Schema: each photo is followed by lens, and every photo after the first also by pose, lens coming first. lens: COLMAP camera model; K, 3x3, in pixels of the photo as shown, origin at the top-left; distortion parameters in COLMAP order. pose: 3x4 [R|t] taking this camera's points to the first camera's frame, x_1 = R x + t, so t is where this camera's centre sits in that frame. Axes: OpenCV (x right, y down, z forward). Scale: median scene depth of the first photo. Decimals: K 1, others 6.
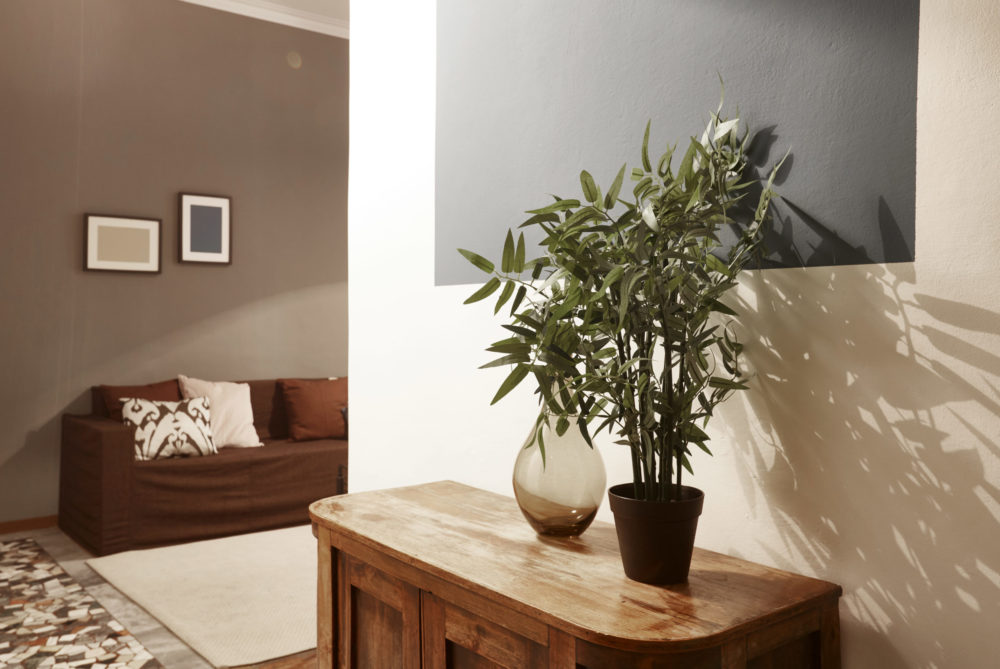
lens RADIAL K [[844.6, 0, 499.9], [0, 844.6, 333.4], [0, 0, 1]] dist [0.006230, 0.018062]
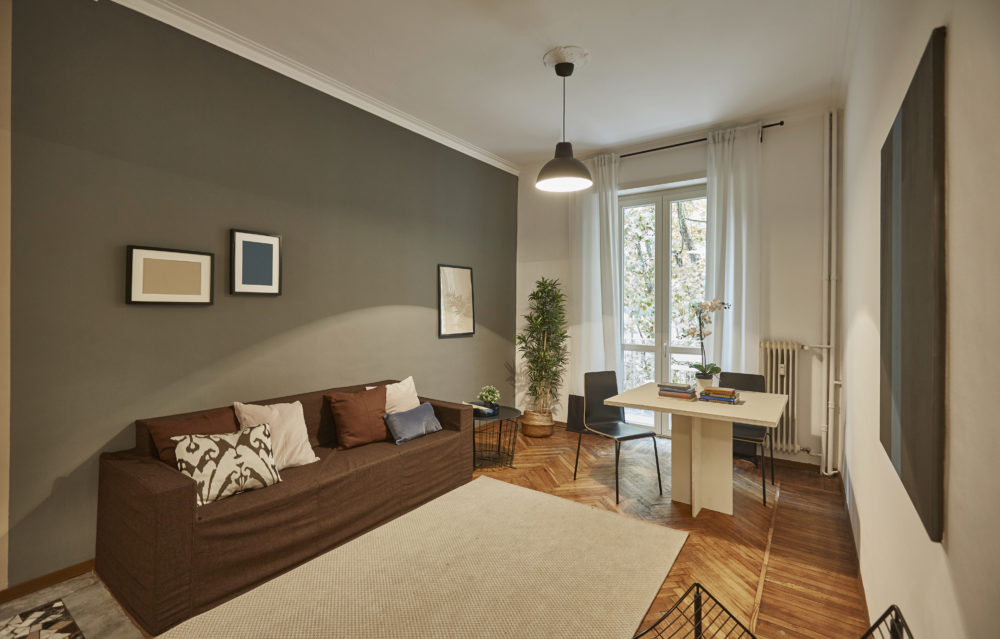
lens RADIAL K [[427.7, 0, 503.8], [0, 427.7, 311.1], [0, 0, 1]] dist [0.000379, -0.001125]
pose [[0.960395, -0.004700, 0.278604, -0.215912], [0.006824, 0.999955, -0.006656, -0.061293], [-0.278560, 0.008293, 0.960383, 0.414853]]
